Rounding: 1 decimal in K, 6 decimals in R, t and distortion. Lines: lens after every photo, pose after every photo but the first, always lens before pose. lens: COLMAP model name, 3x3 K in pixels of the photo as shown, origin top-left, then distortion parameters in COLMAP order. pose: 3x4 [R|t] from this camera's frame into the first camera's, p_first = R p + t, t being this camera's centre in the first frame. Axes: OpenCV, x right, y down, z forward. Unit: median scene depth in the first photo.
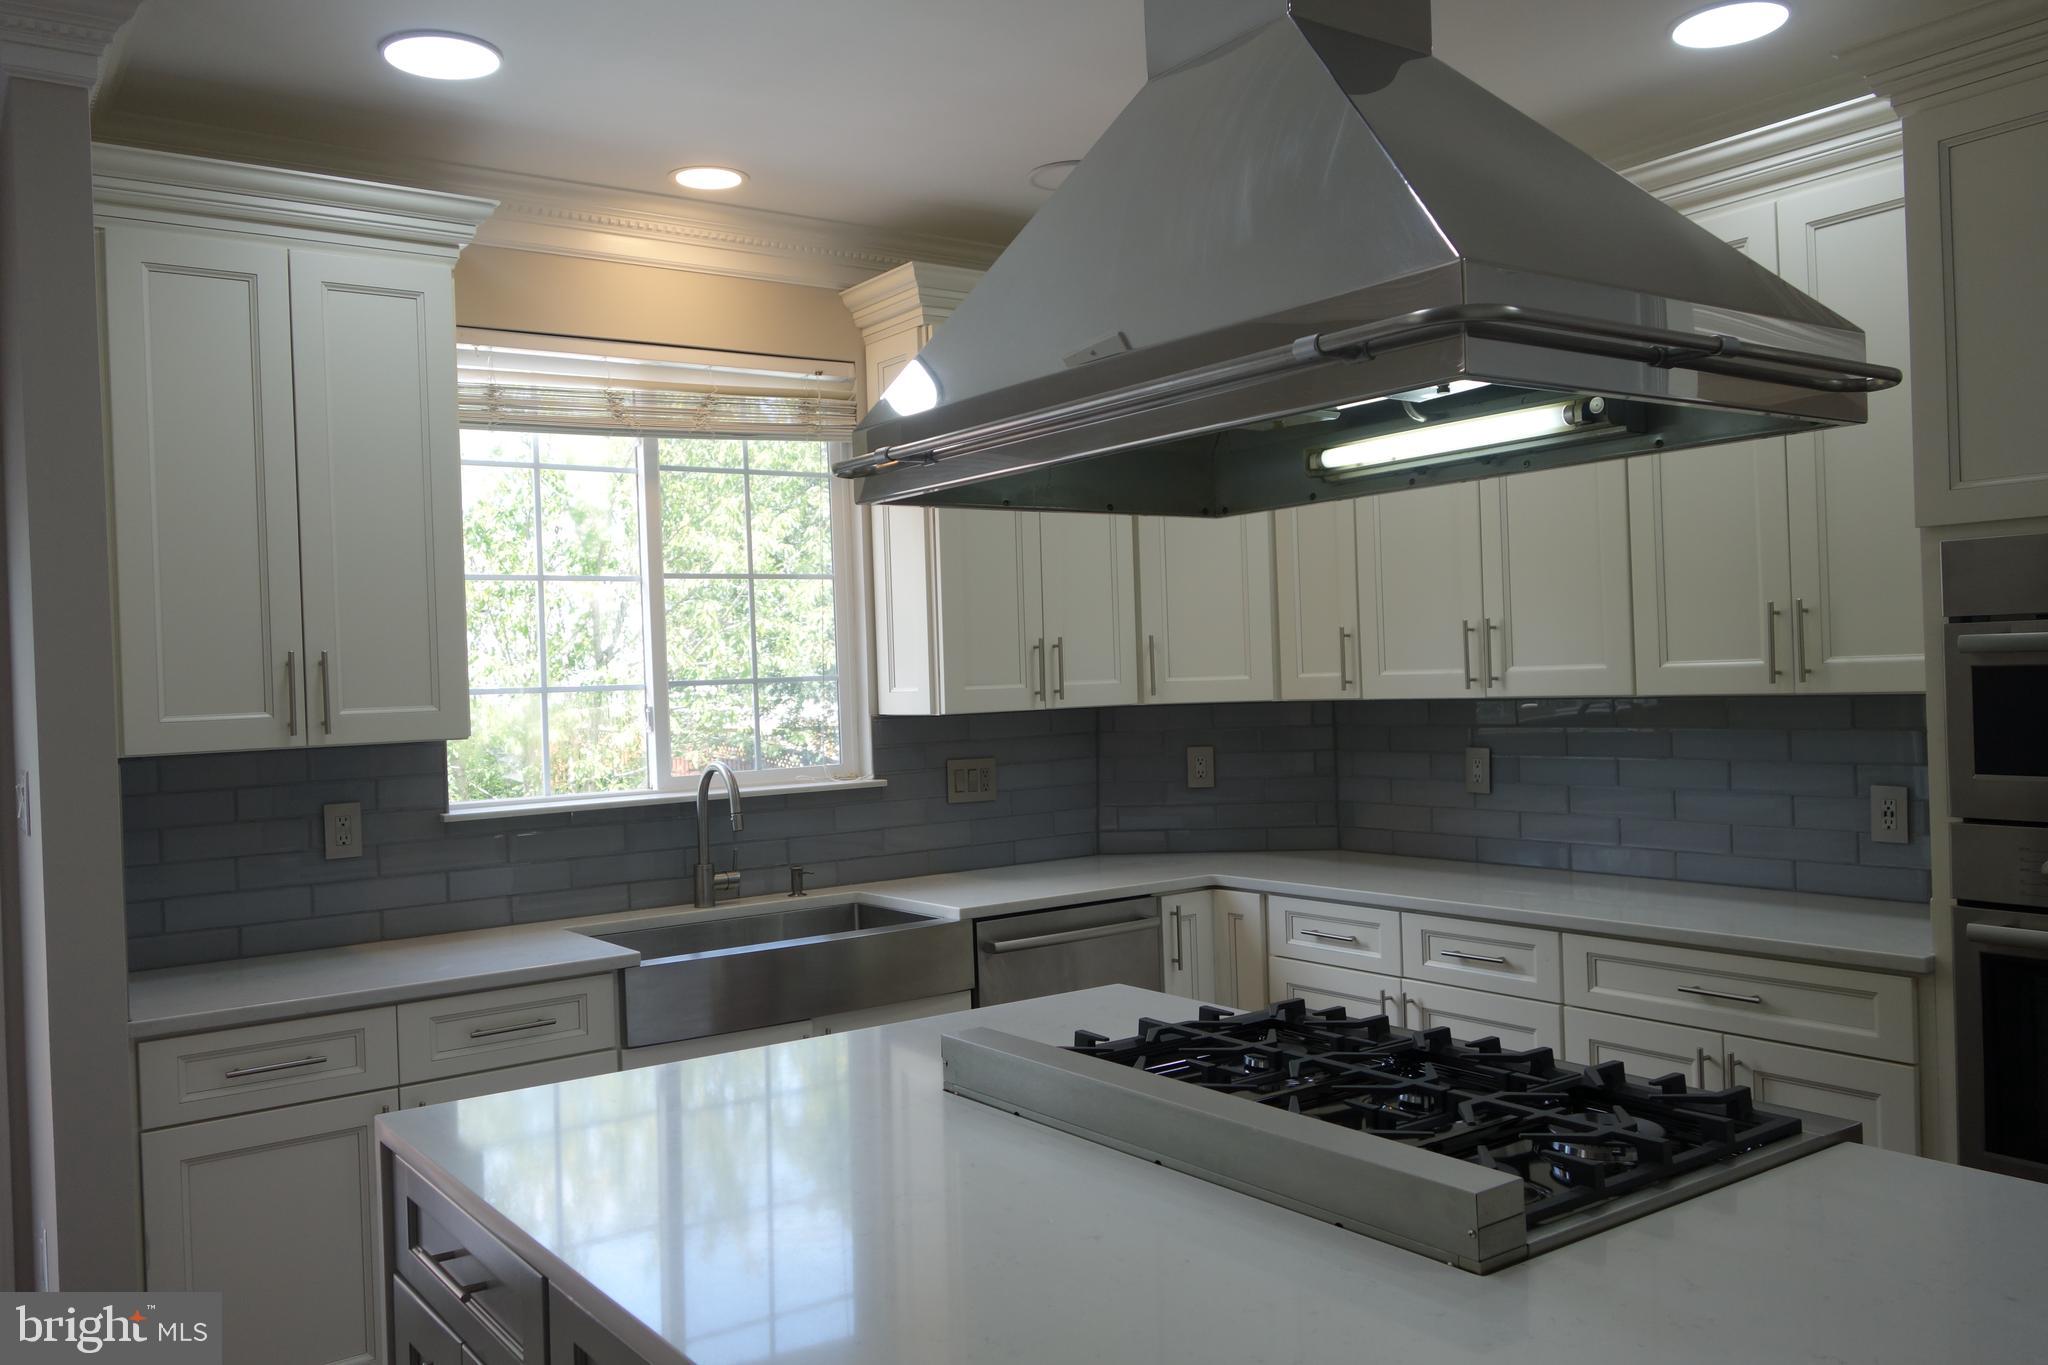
lens RADIAL K [[1624.4, 0, 1024.5], [0, 1624.4, 673.0], [0, 0, 1]] dist [0.020760, -0.015068]
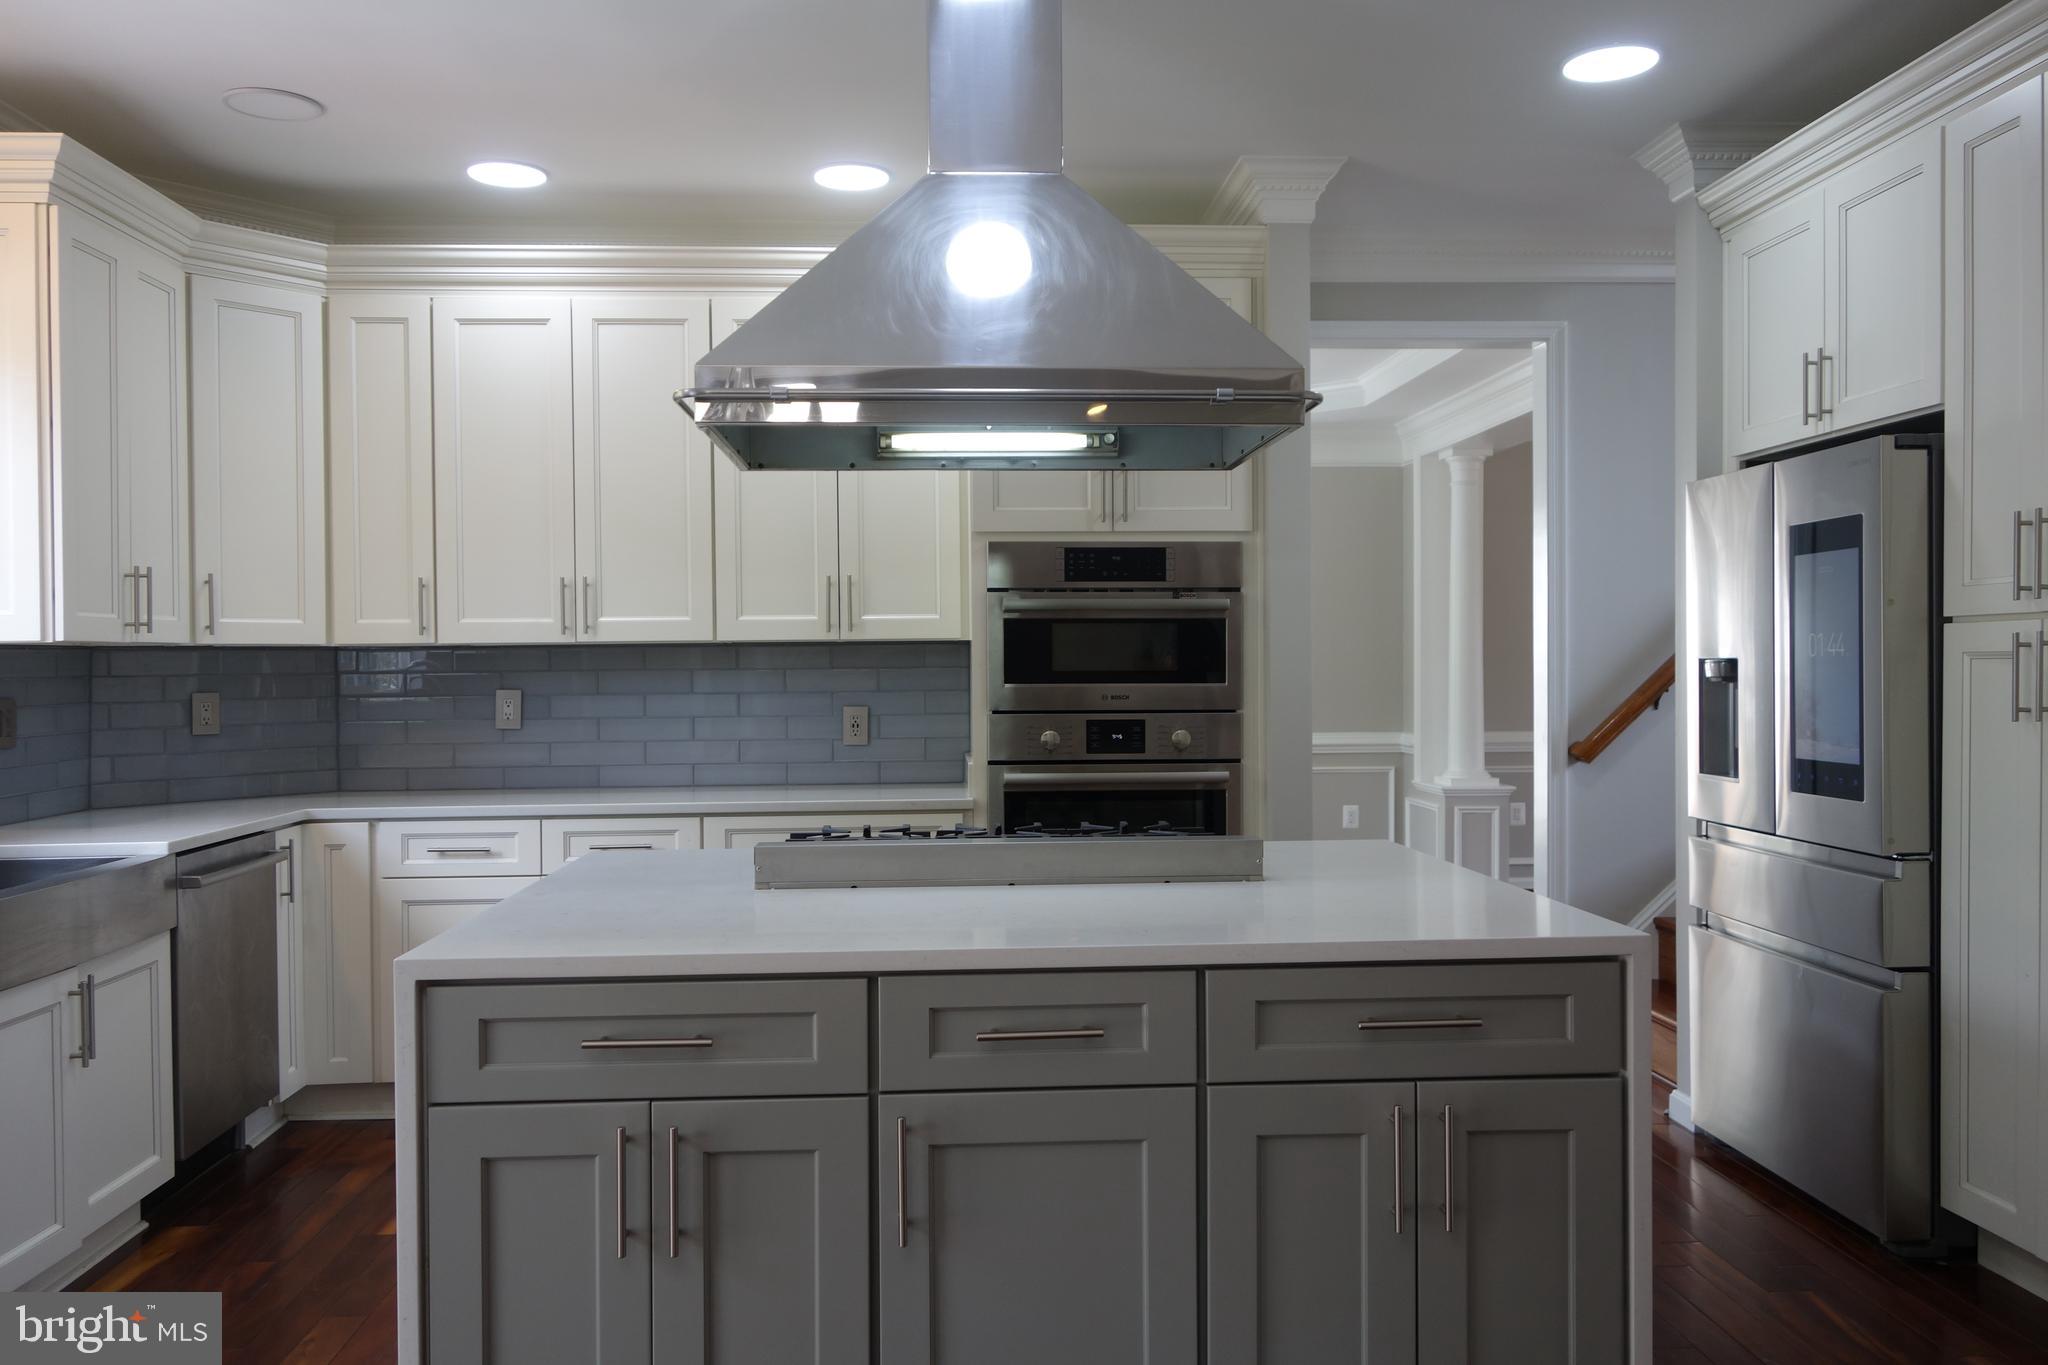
lens RADIAL K [[1624.4, 0, 1022.5], [0, 1624.4, 676.6], [0, 0, 1]] dist [0.020760, -0.015068]
pose [[0.534525, 0.021778, 0.844872, -0.549991], [-0.010914, 0.999762, -0.018866, 0.058699], [-0.845082, 0.000863, 0.534636, 0.072775]]
